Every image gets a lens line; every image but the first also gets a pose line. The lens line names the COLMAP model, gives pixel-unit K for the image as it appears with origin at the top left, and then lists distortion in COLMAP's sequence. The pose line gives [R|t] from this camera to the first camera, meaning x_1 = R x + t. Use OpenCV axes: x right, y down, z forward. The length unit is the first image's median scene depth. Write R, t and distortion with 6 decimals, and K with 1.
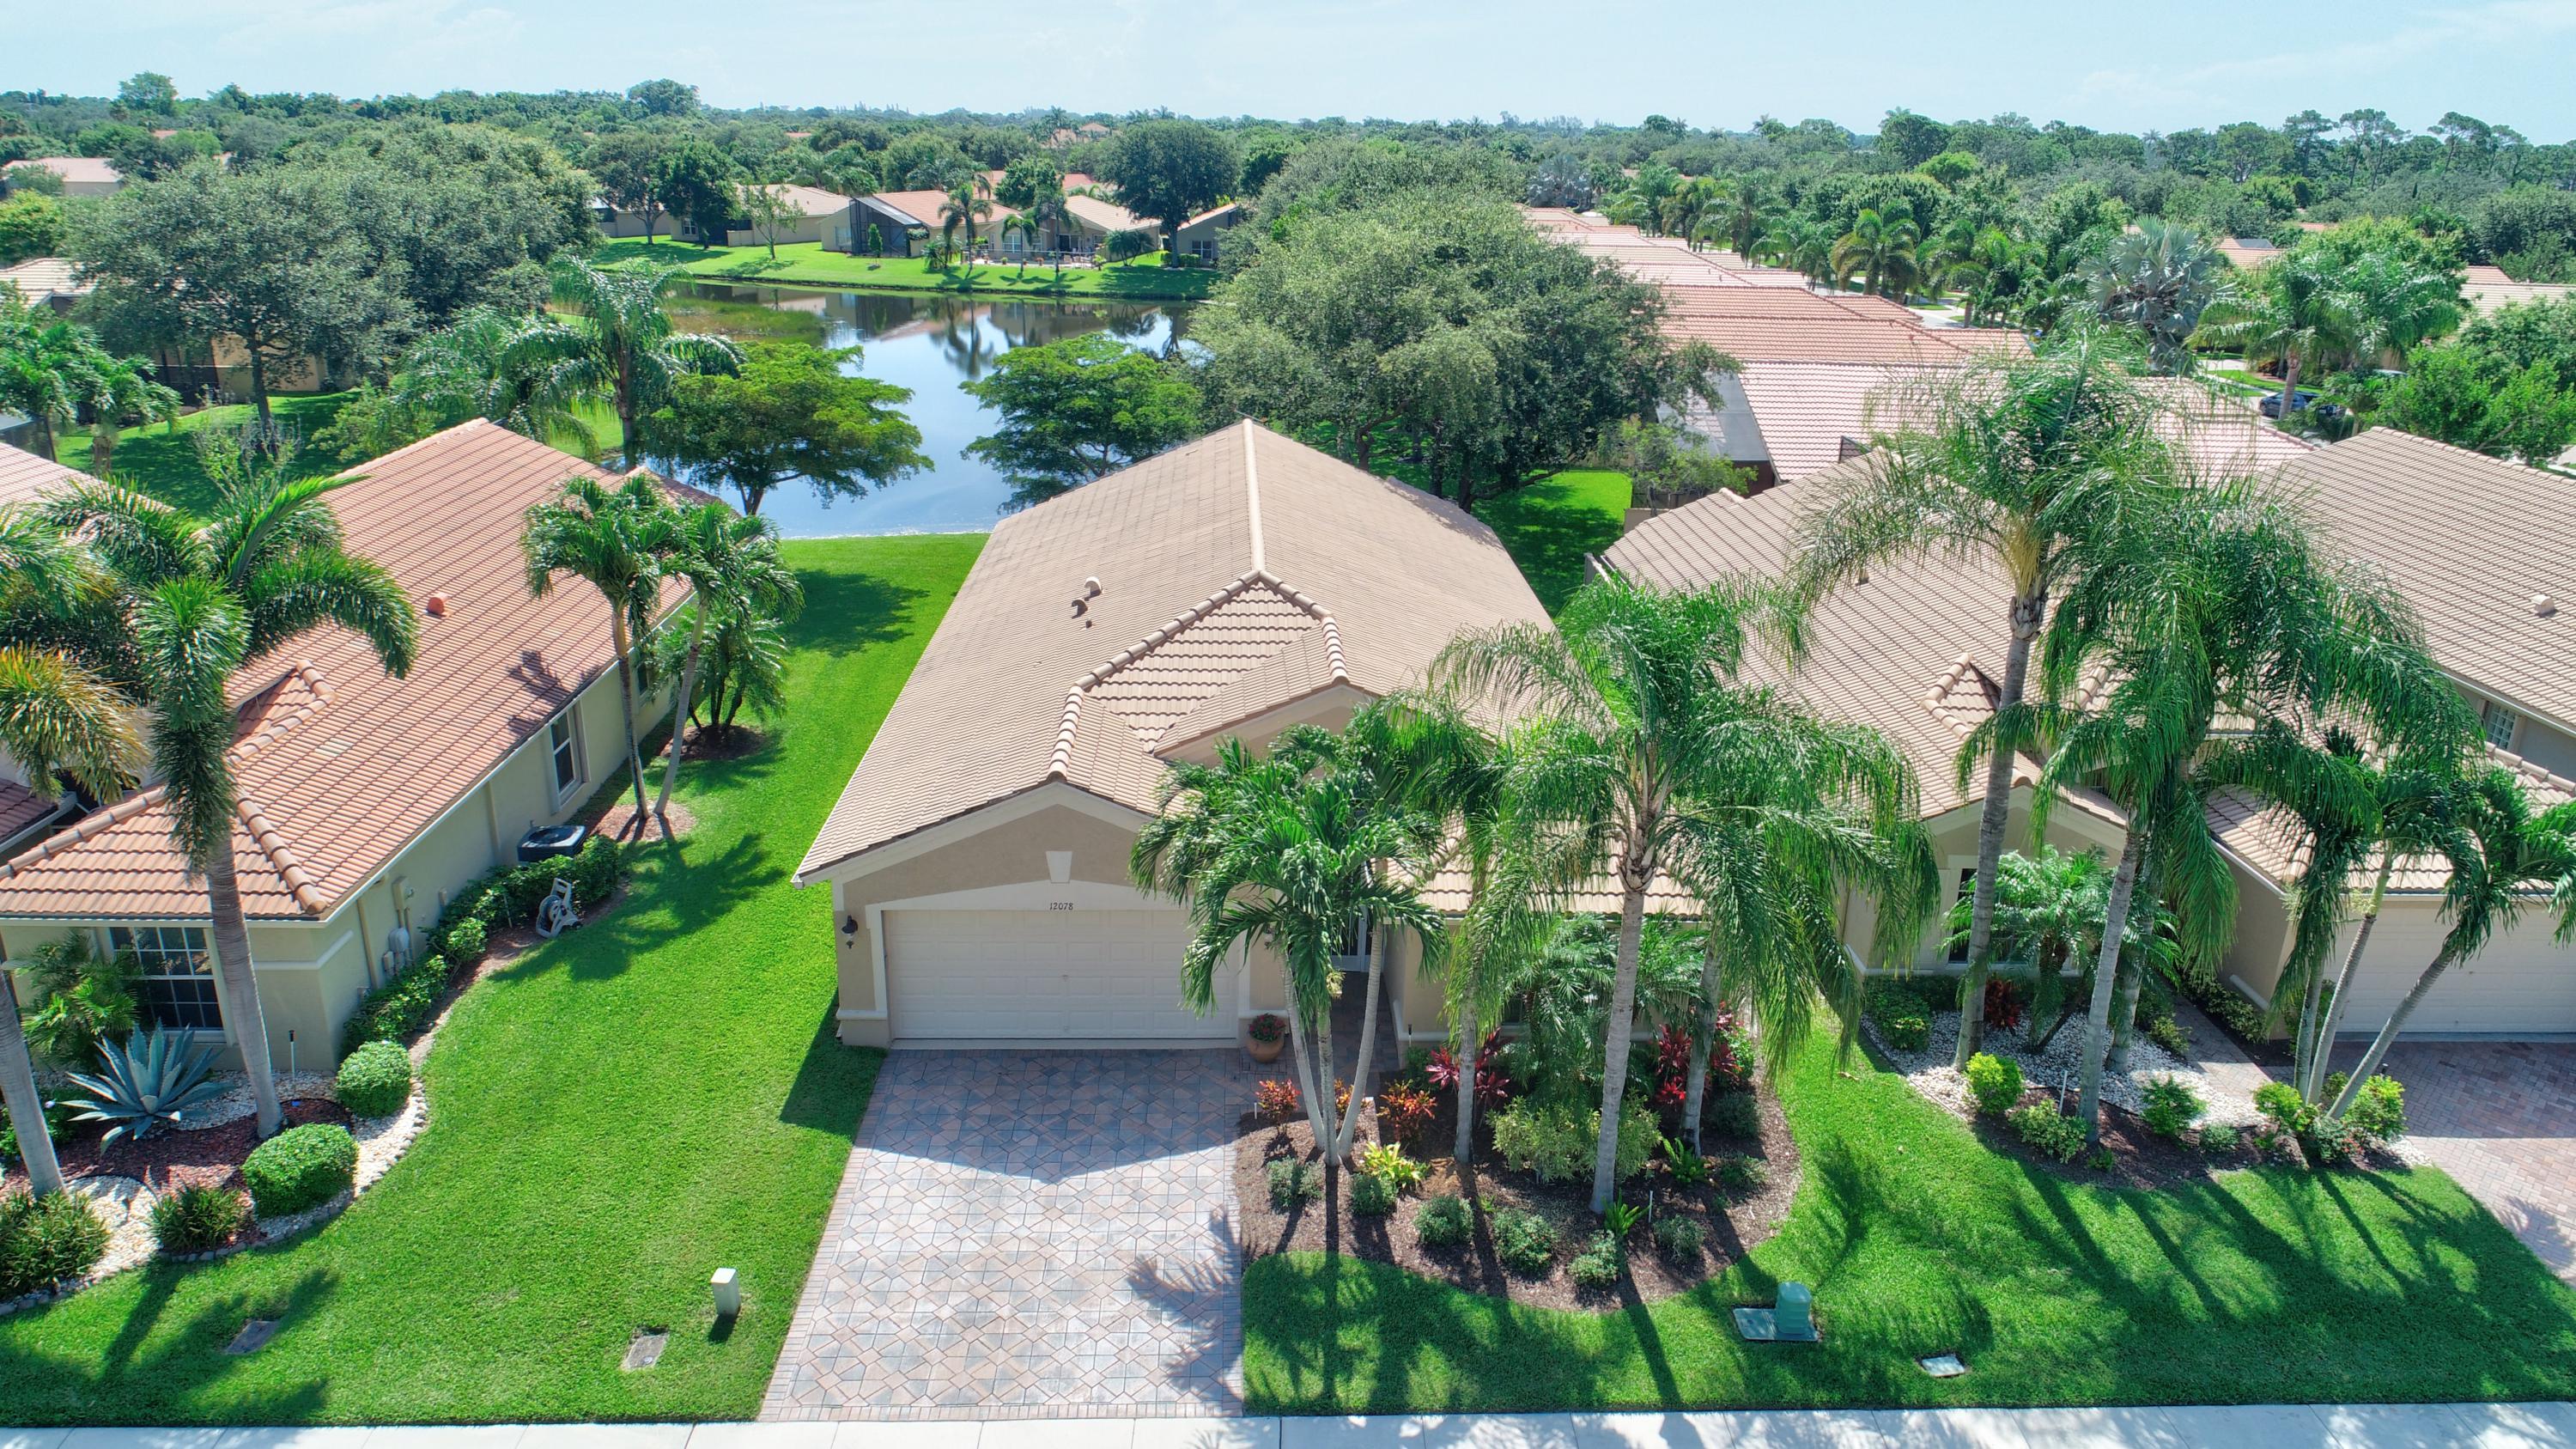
lens RADIAL K [[1709.9, 0, 1280.0], [0, 1709.9, 713.1], [0, 0, 1]] dist [-0.026971, 0.030658]
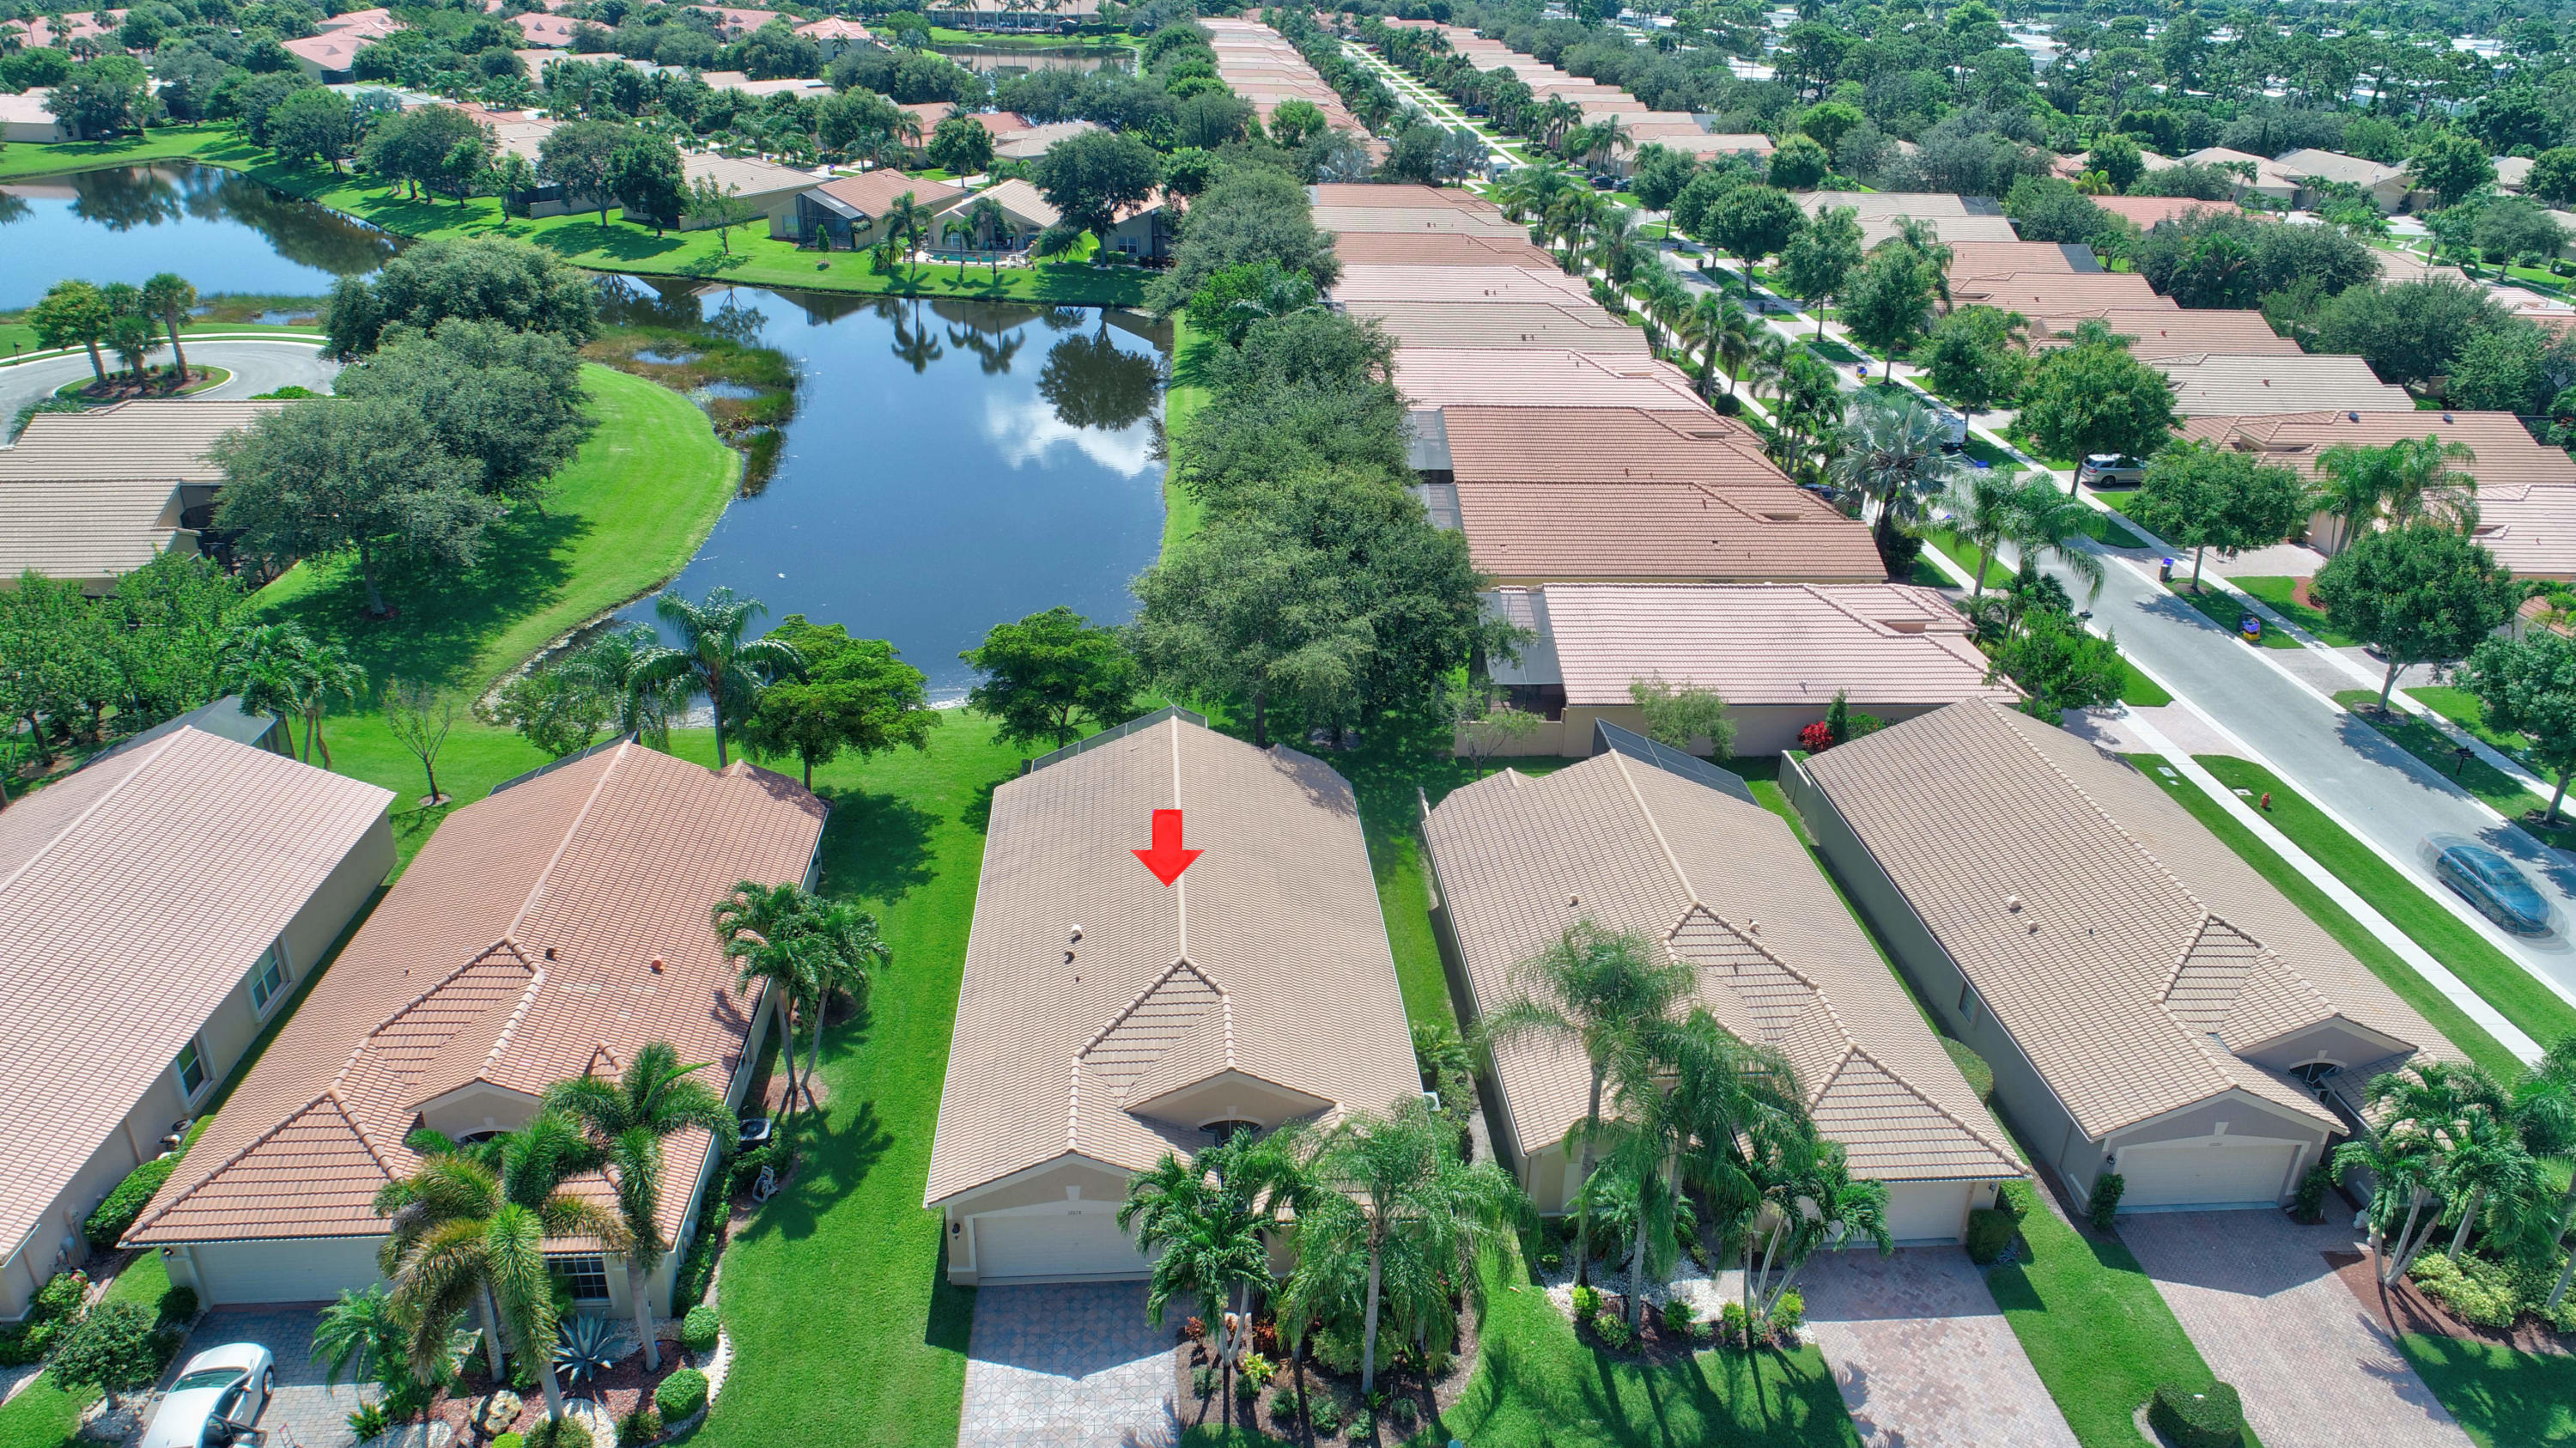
lens RADIAL K [[1709.8, 0, 1280.0], [0, 1709.8, 712.6], [0, 0, 1]] dist [-0.026971, 0.030658]
pose [[0.999112, -0.014936, 0.039406, 0.025433], [0.010674, 0.994284, 0.106234, -0.640110], [-0.040768, -0.105719, 0.993560, -0.780057]]
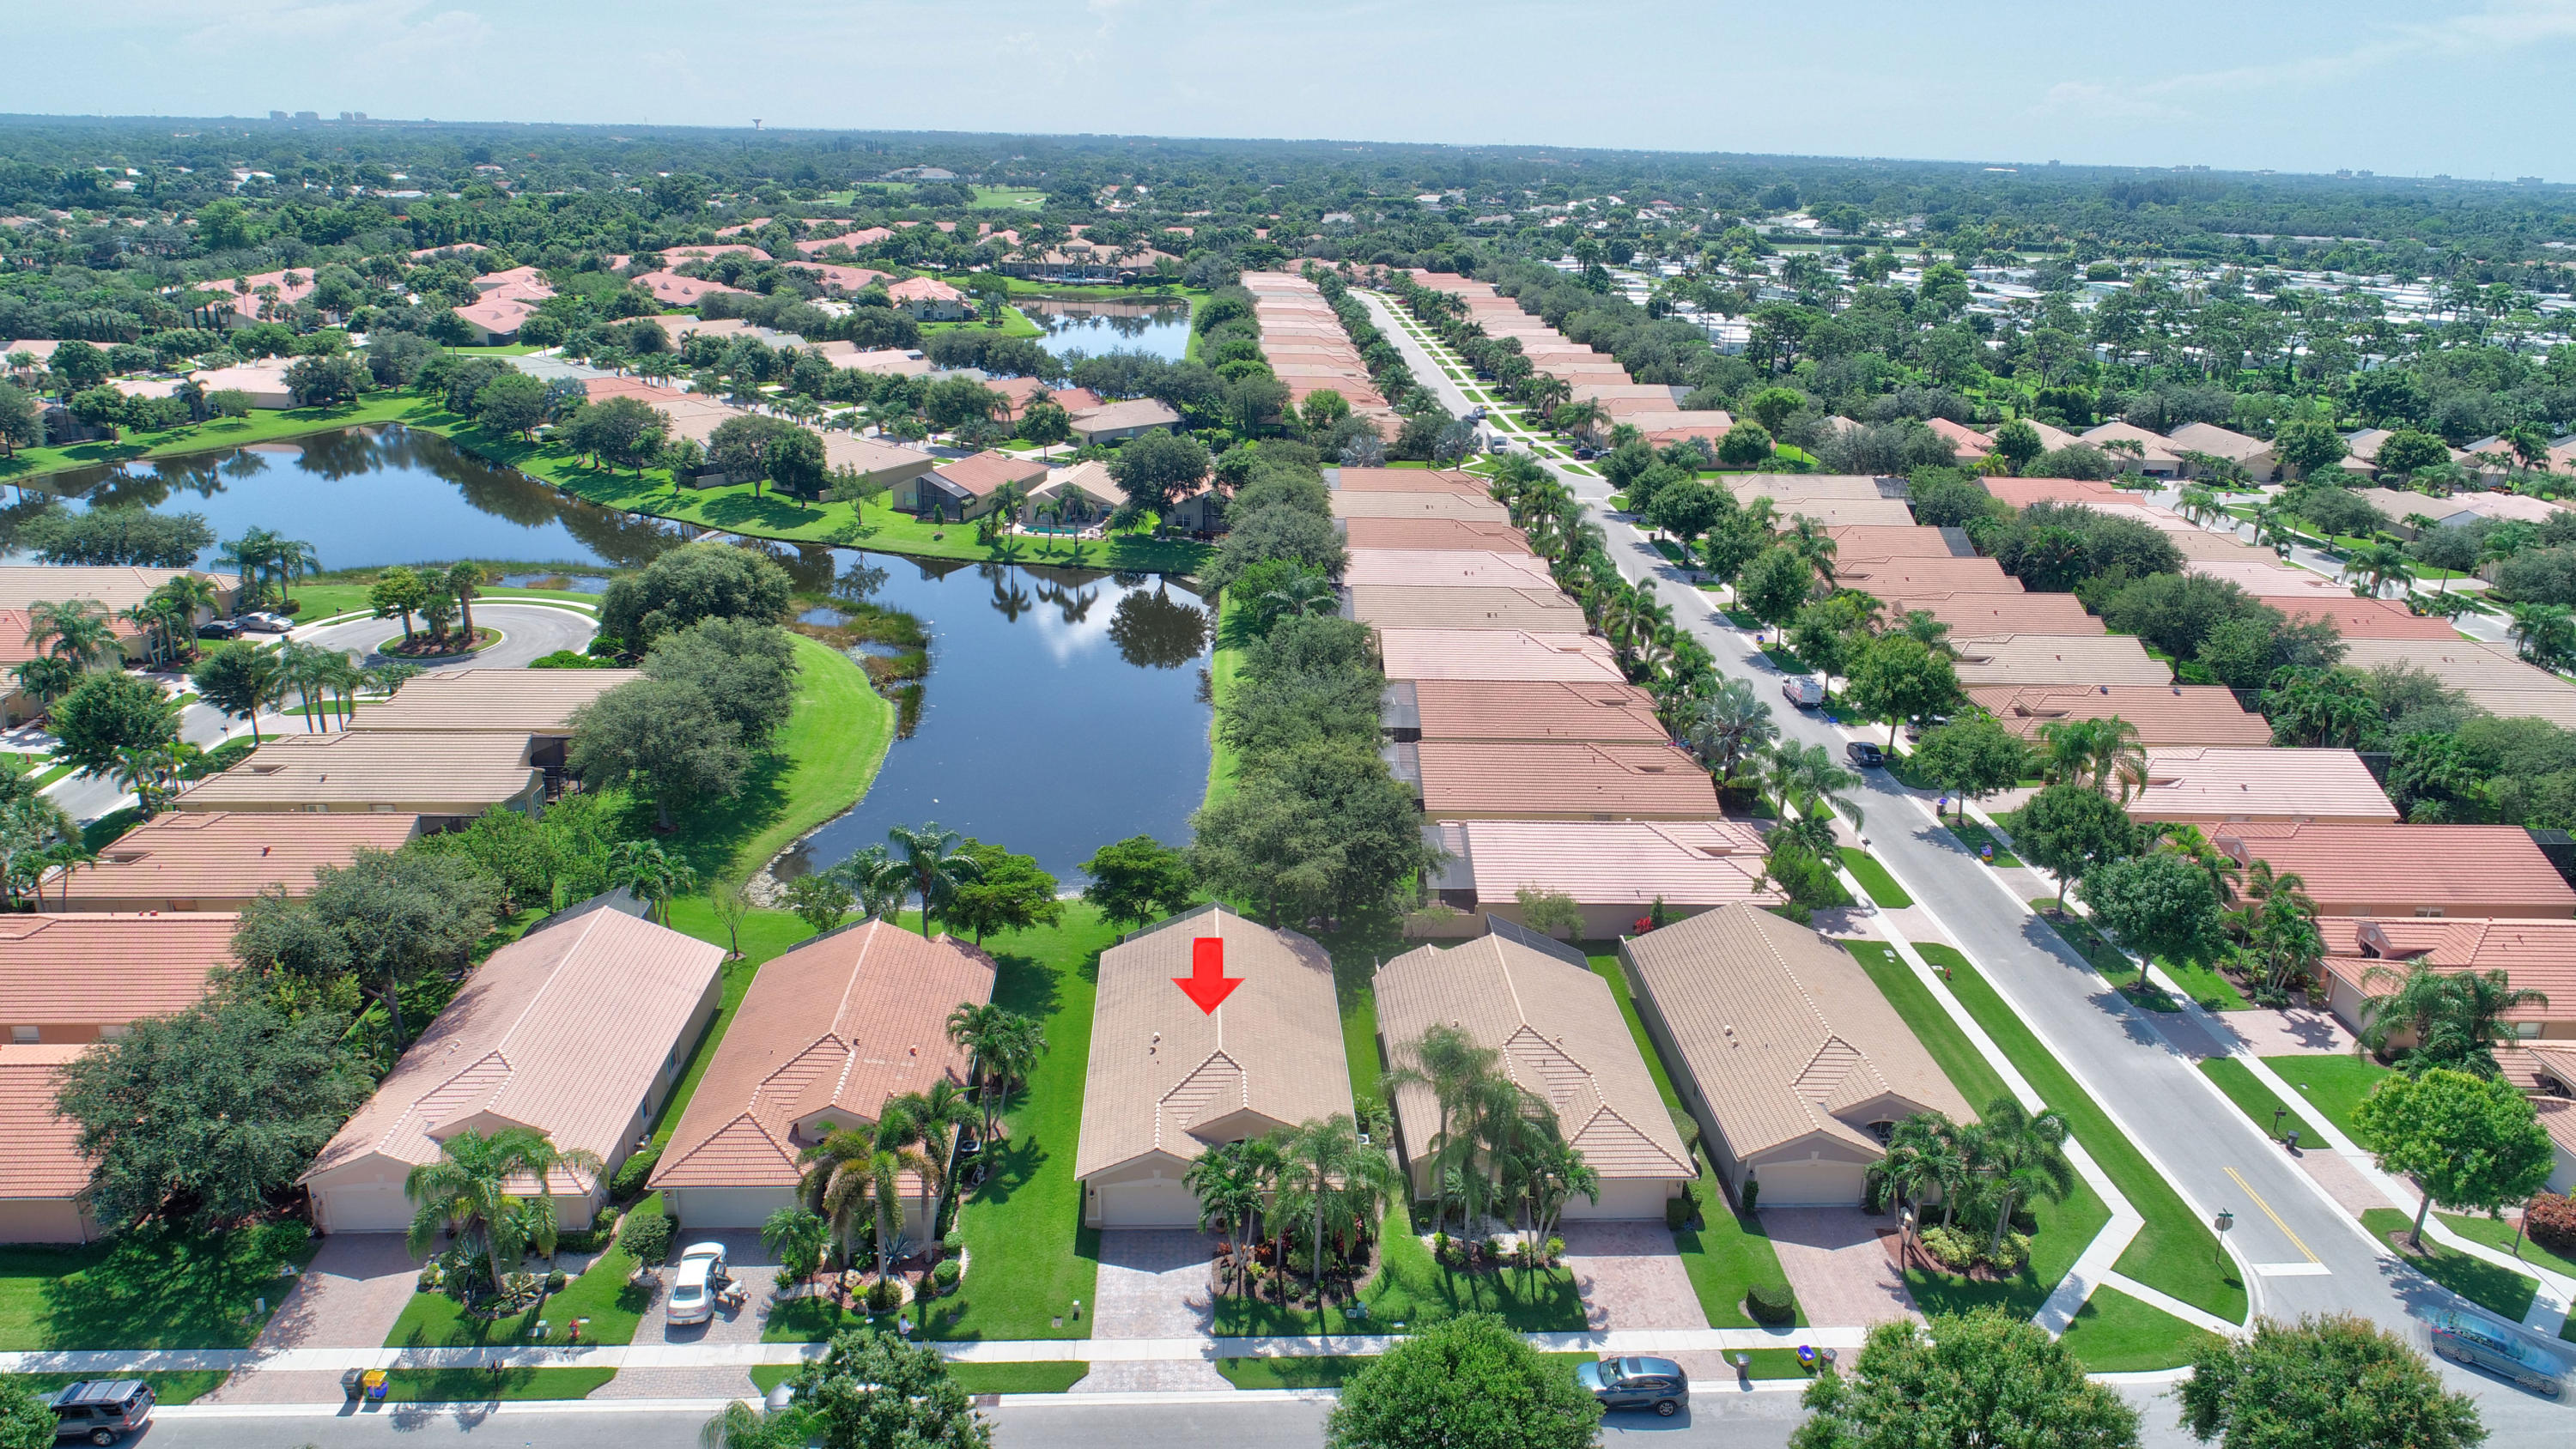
lens RADIAL K [[1709.4, 0, 1280.0], [0, 1709.4, 713.1], [0, 0, 1]] dist [-0.026971, 0.030658]
pose [[0.999863, -0.000963, 0.016521, 0.054467], [0.001003, 0.999997, -0.002396, -0.829550], [-0.016519, 0.002413, 0.999861, -2.391463]]
